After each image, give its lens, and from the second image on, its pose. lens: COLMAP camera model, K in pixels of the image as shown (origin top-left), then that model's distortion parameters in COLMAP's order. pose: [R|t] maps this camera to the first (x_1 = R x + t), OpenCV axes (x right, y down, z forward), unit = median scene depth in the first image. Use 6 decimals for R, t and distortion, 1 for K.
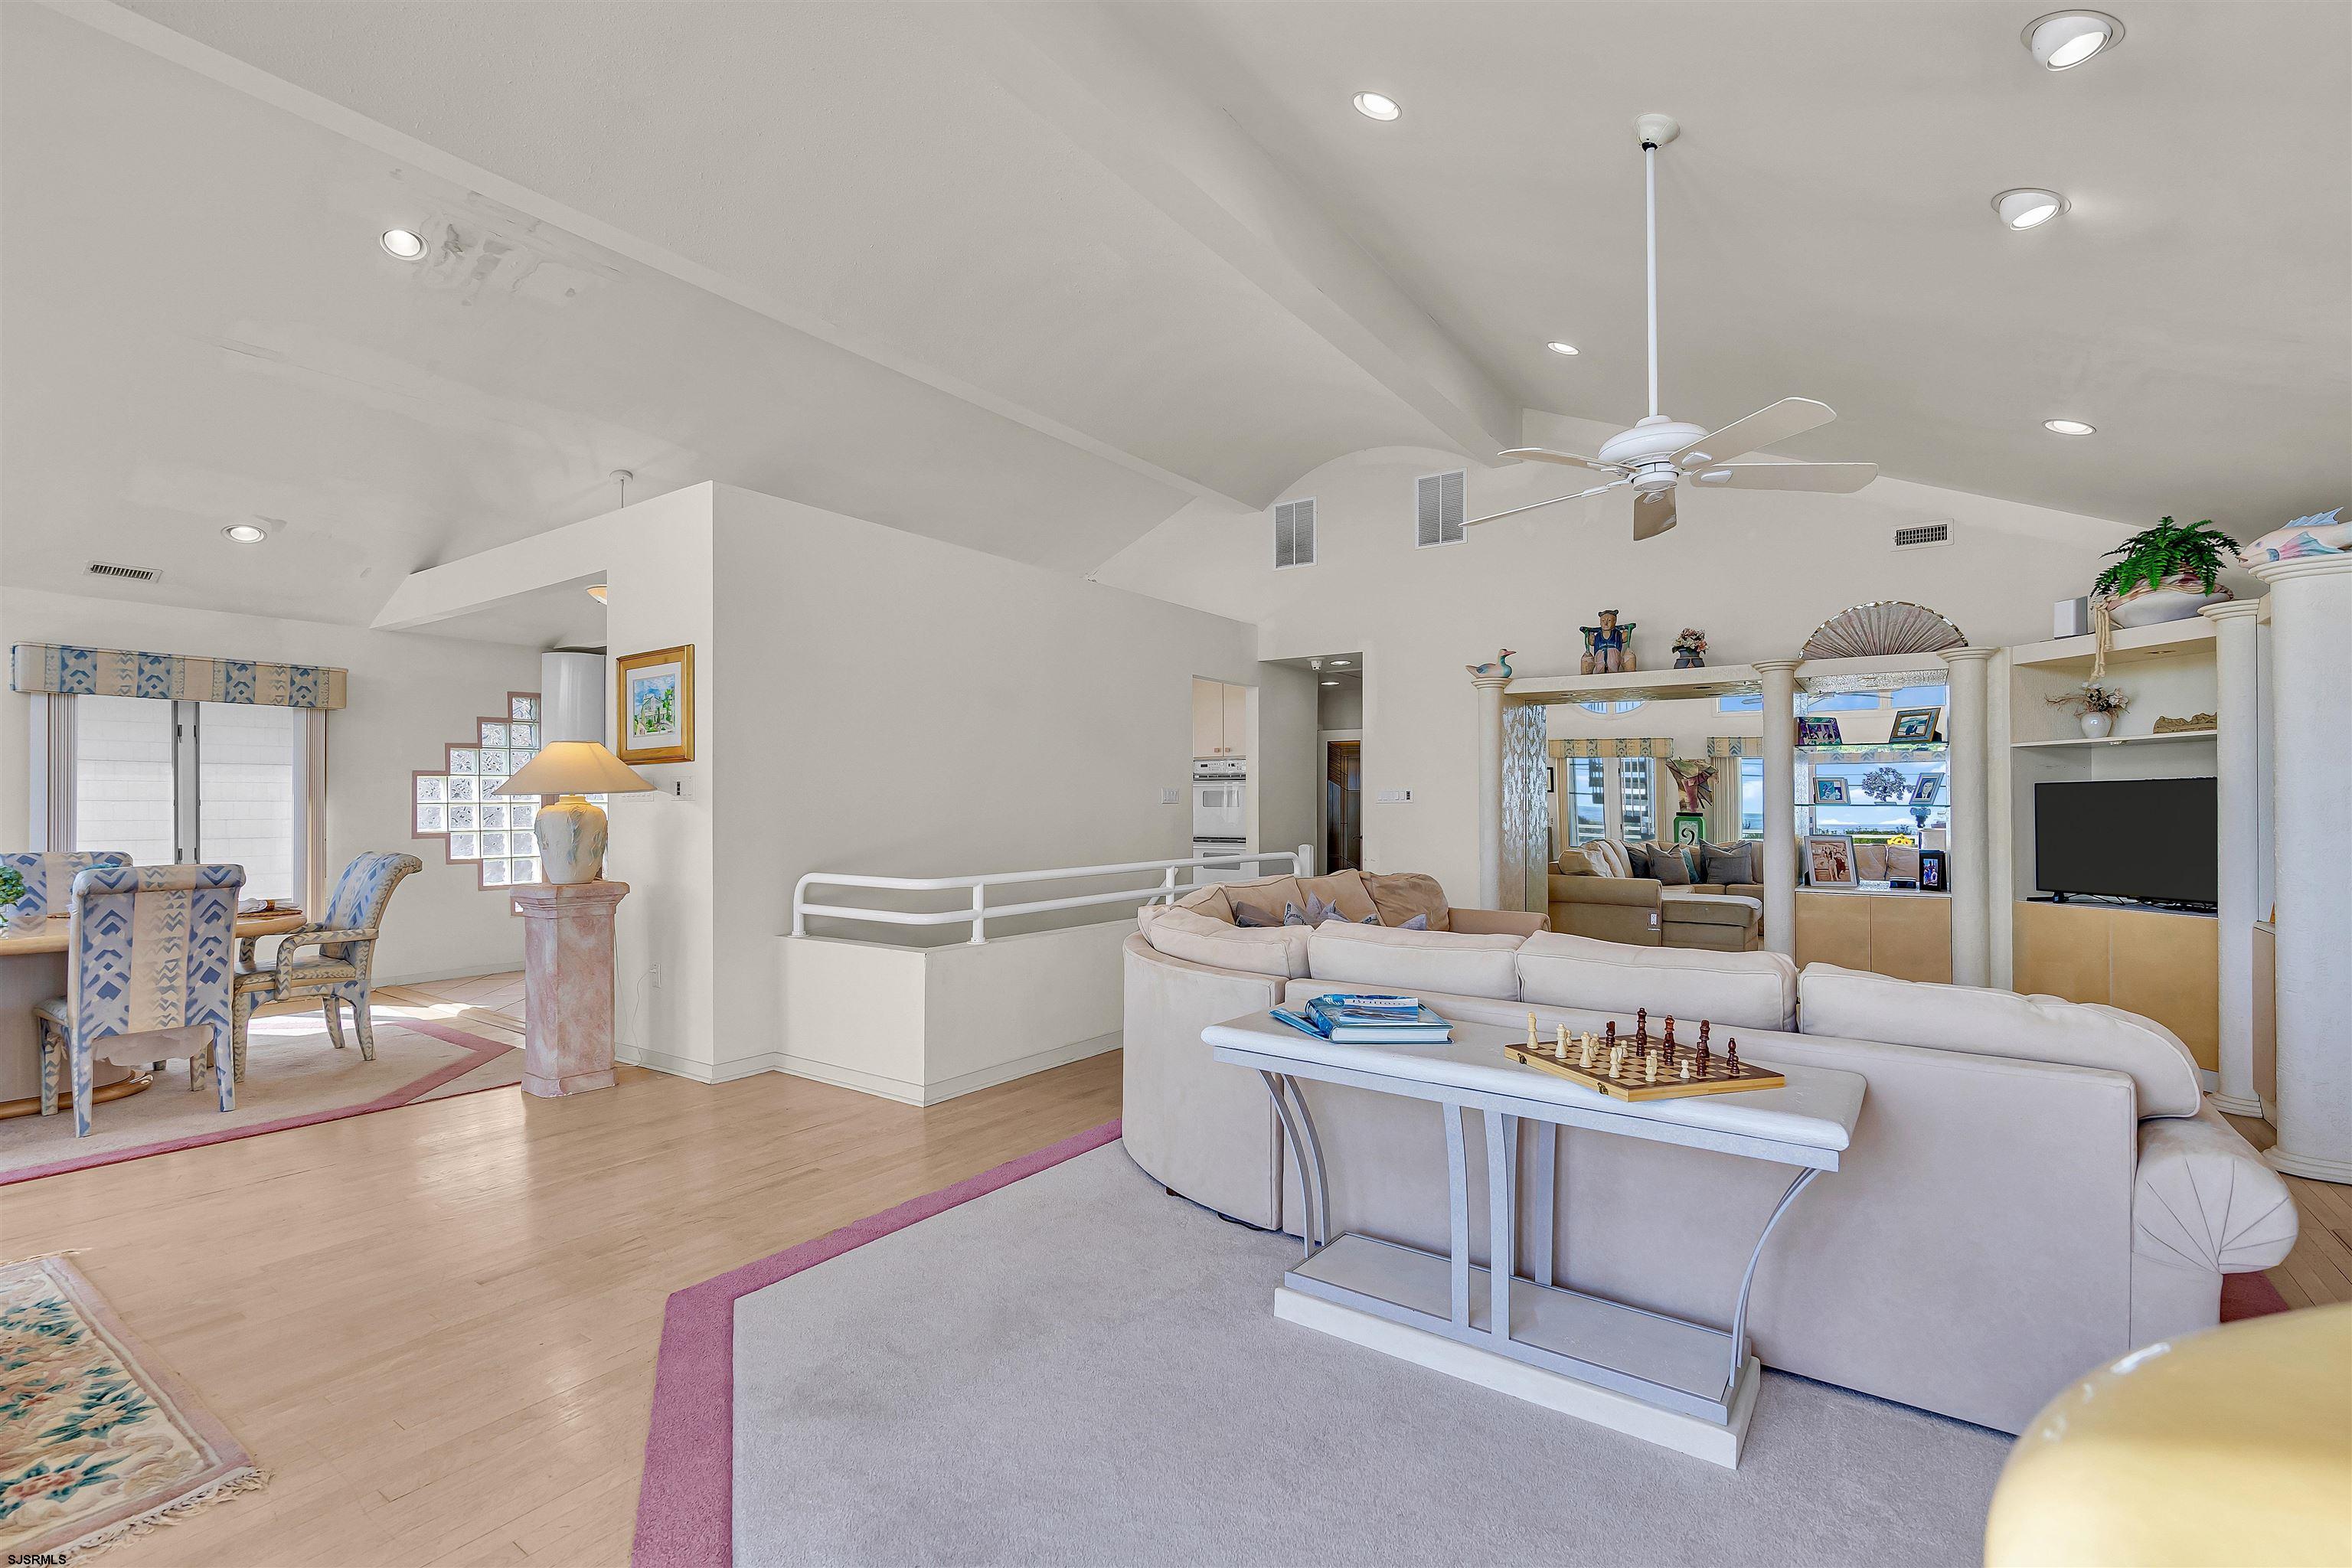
lens RADIAL K [[1063.5, 0, 1178.1], [0, 1063.5, 787.1], [0, 0, 1]] dist [-0.014974, 0.011316]
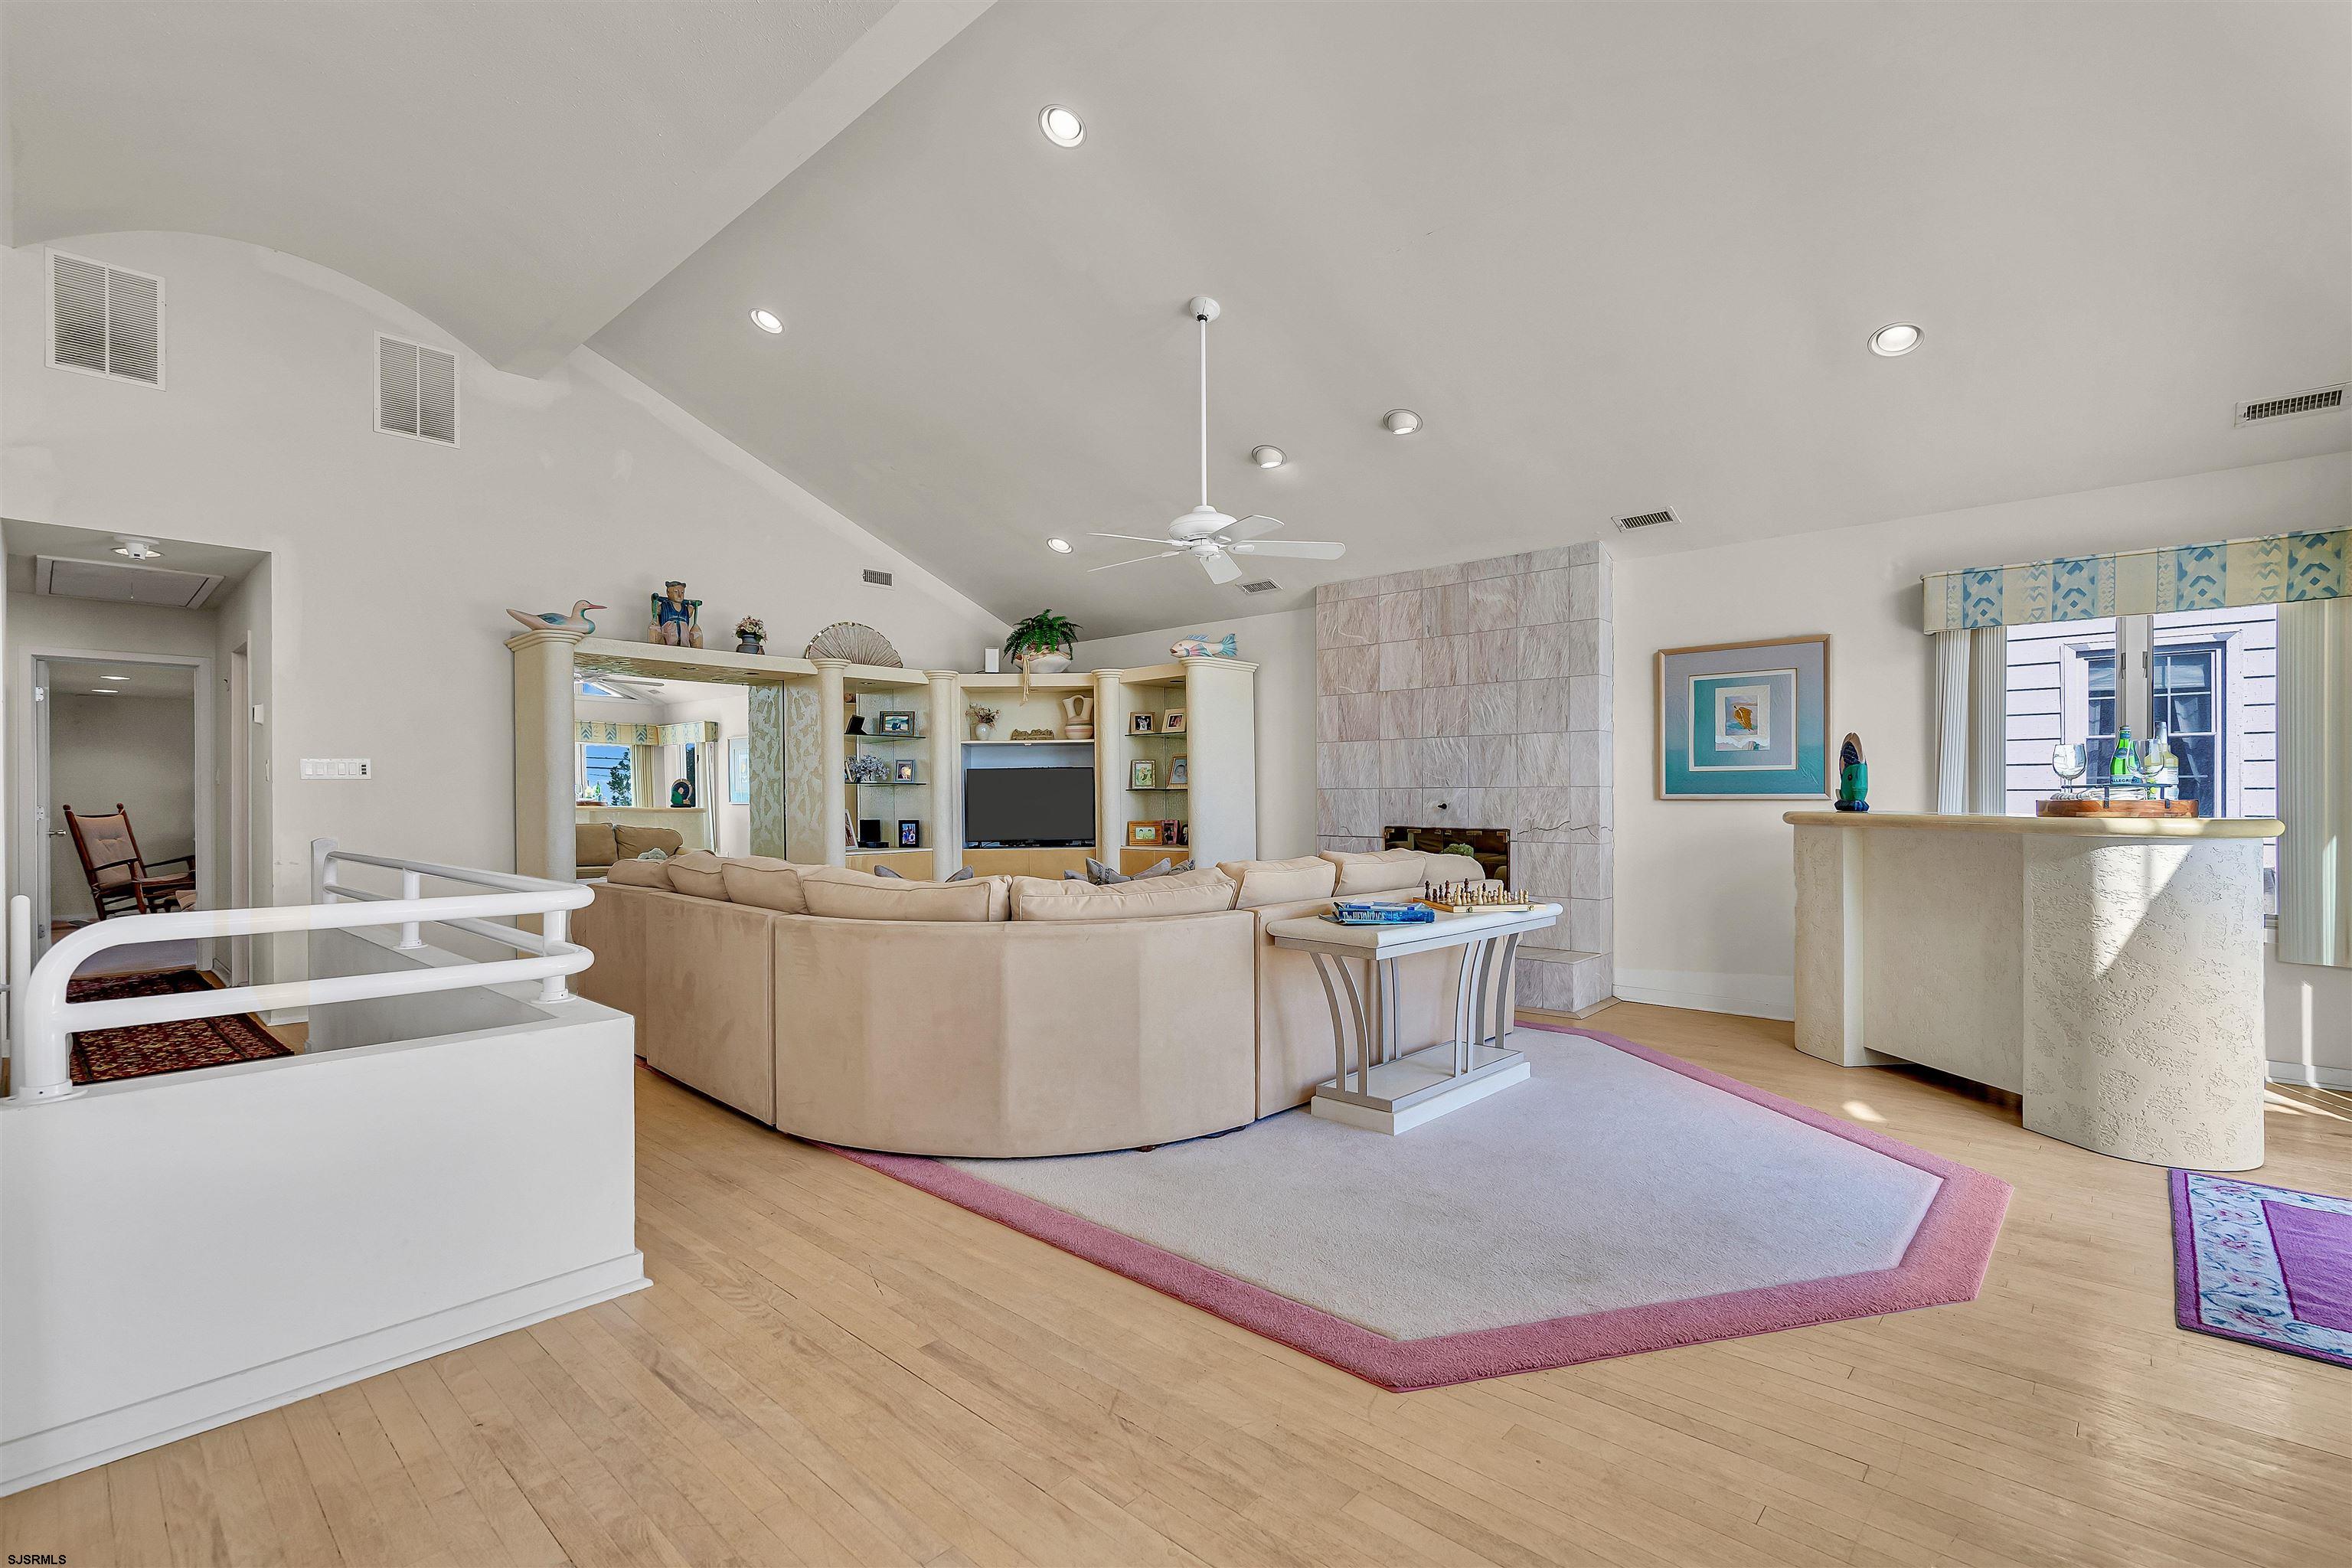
lens RADIAL K [[1063.5, 0, 1178.1], [0, 1063.5, 787.1], [0, 0, 1]] dist [-0.014974, 0.011316]
pose [[0.129386, 0.008348, 0.991559, -0.586935], [-0.008271, 0.999939, -0.007339, 0.028793], [-0.991560, -0.007251, 0.129448, 0.497092]]
